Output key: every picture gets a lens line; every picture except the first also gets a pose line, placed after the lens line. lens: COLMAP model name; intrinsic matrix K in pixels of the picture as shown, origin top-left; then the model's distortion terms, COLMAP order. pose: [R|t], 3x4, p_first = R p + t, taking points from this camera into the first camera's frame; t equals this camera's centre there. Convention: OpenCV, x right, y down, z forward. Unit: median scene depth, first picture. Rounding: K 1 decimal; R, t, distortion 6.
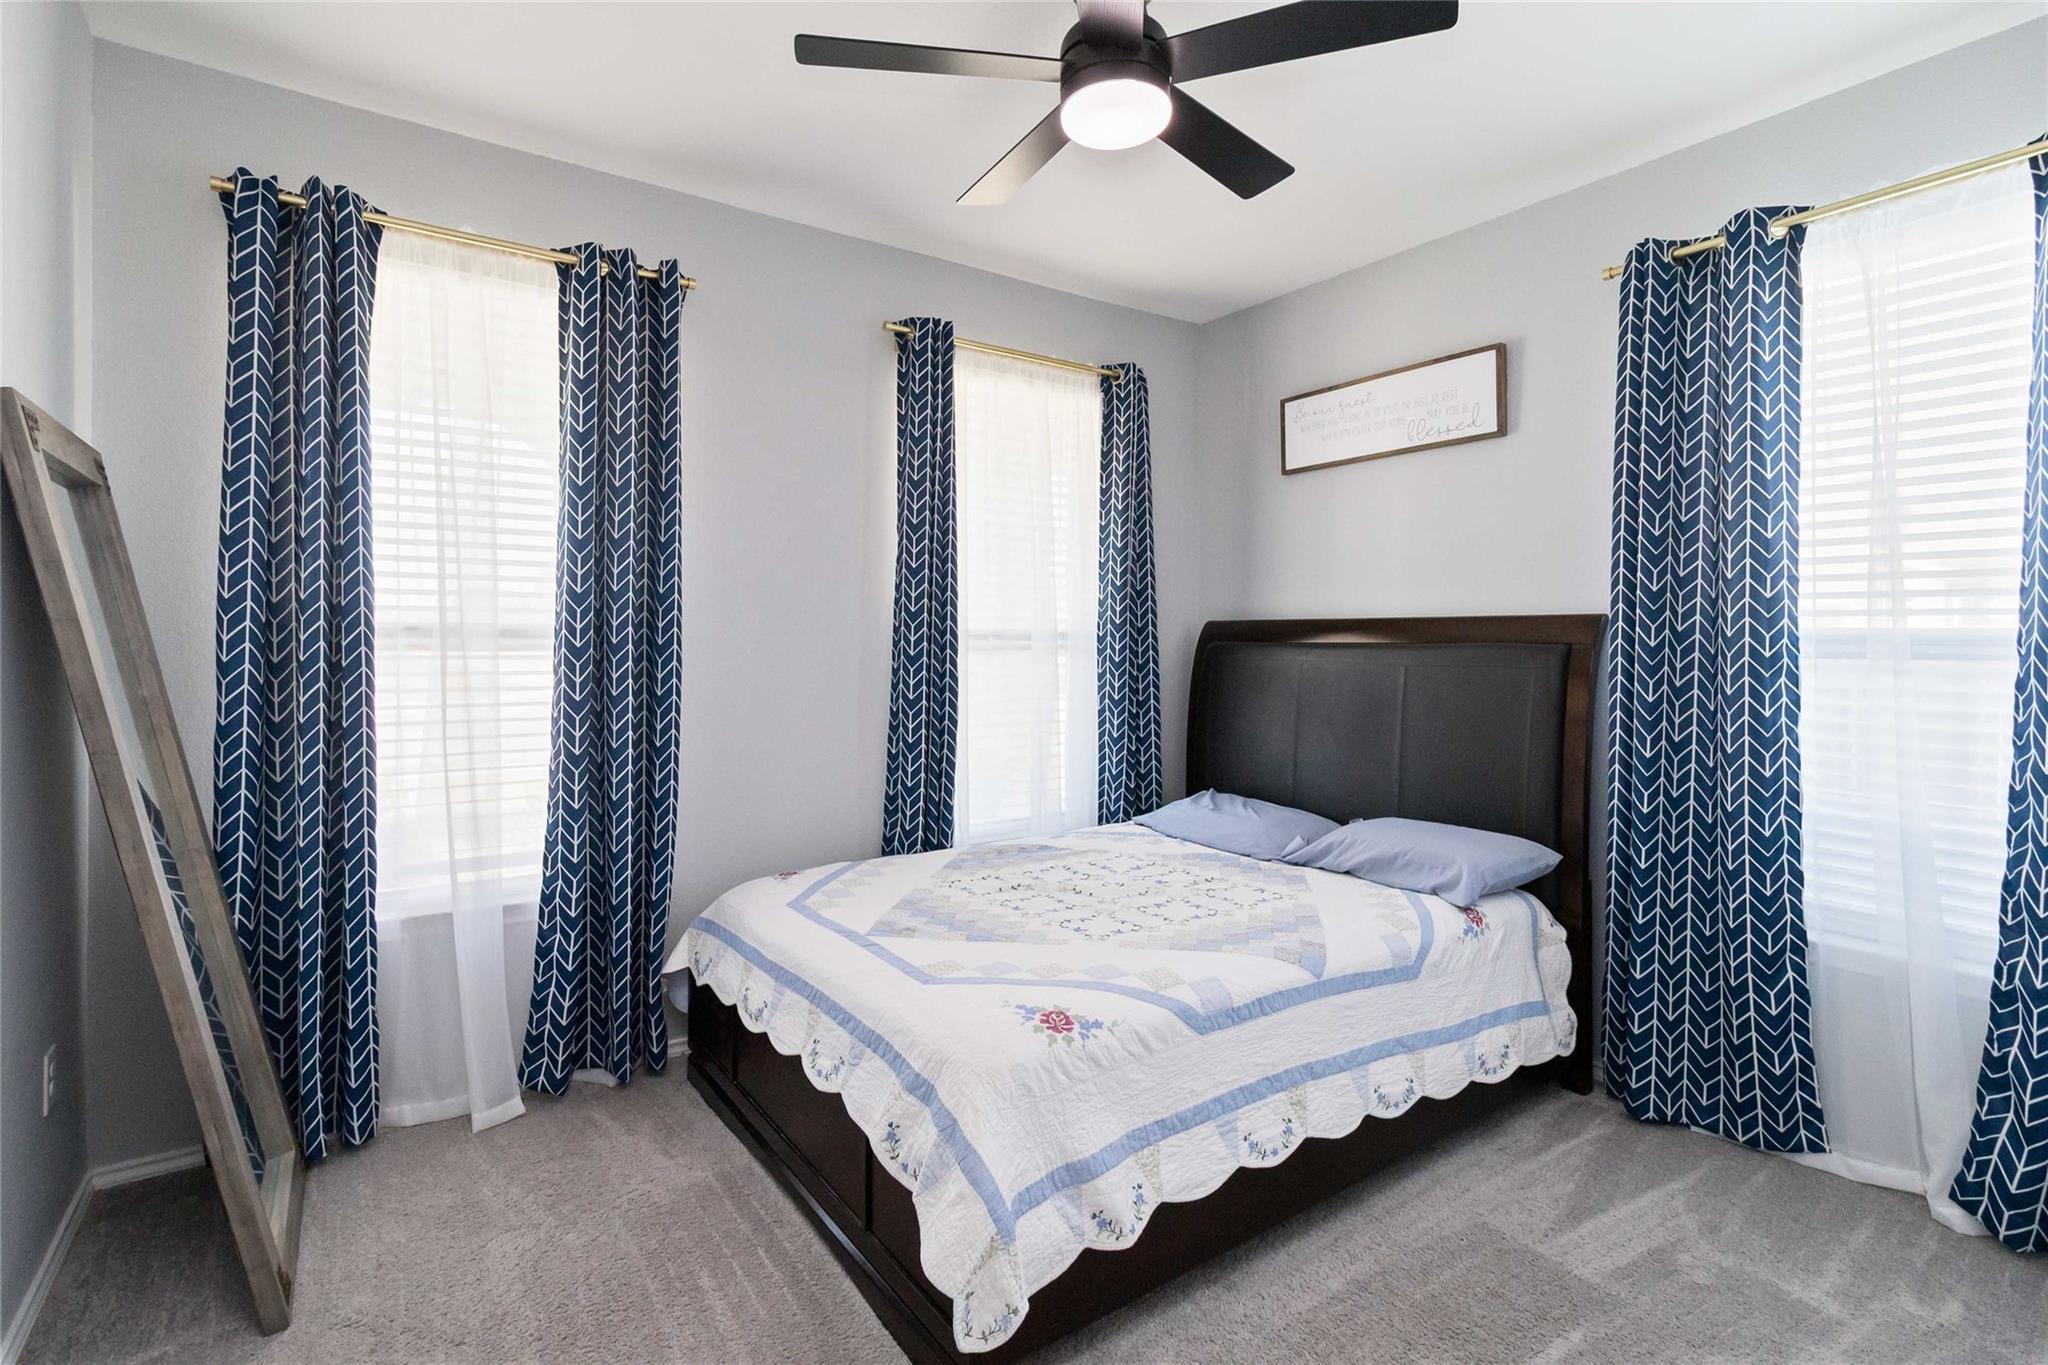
lens RADIAL K [[984.7, 0, 1027.7], [0, 984.7, 665.7], [0, 0, 1]] dist [0.001708, 0.000123]
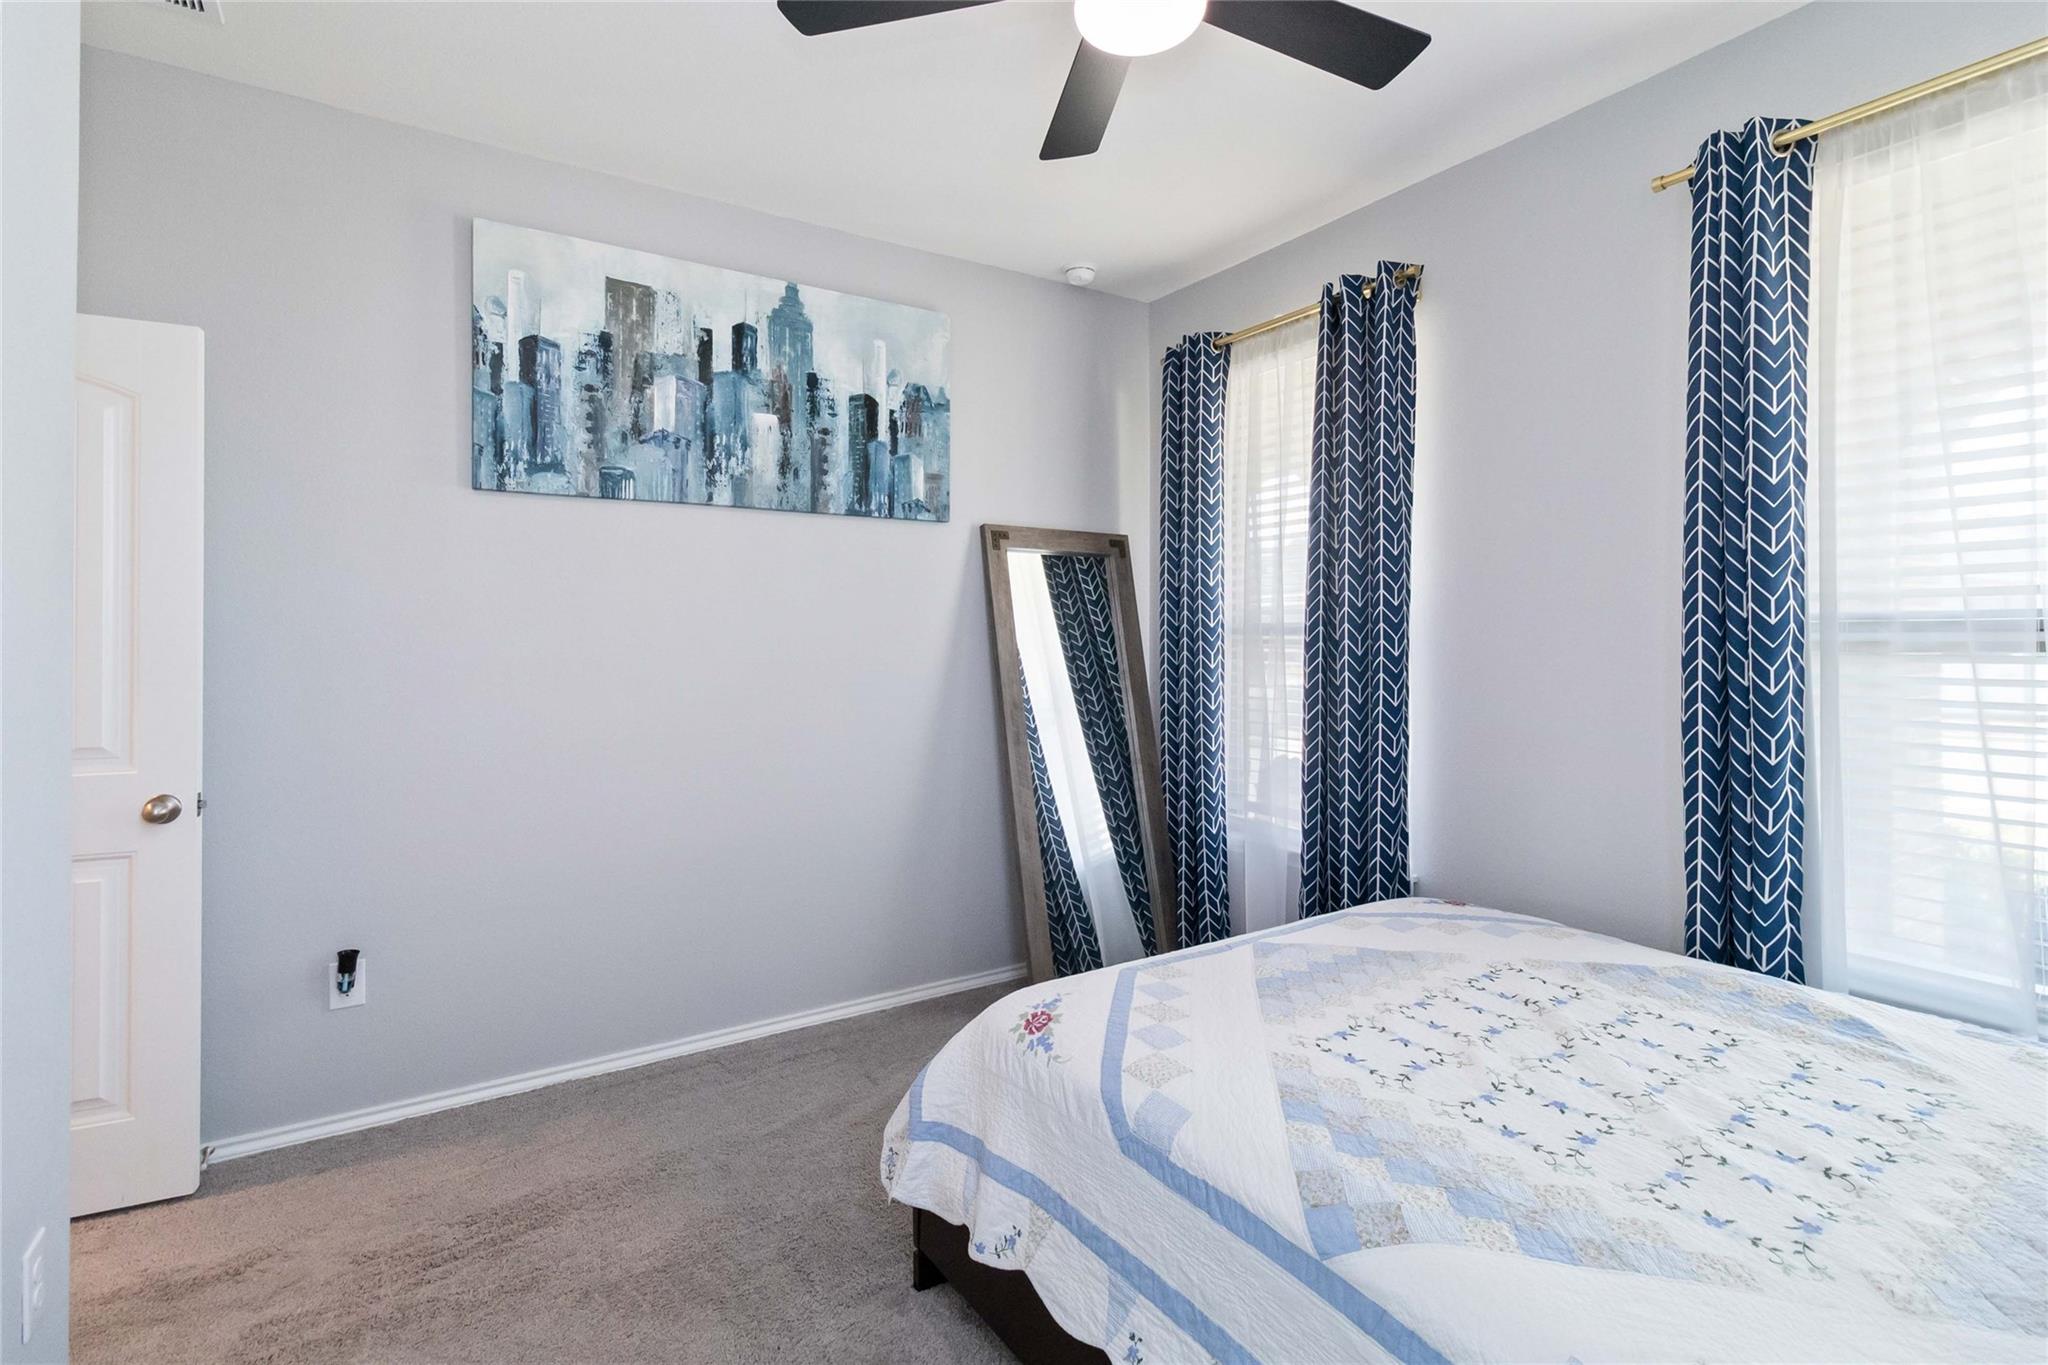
lens RADIAL K [[984.7, 0, 1020.1], [0, 984.7, 660.1], [0, 0, 1]] dist [0.001708, 0.000123]
pose [[-0.064860, 0.018656, -0.997720, 0.822891], [-0.019339, 0.999614, 0.019949, -0.016387], [0.997707, 0.020589, -0.064474, 0.847567]]
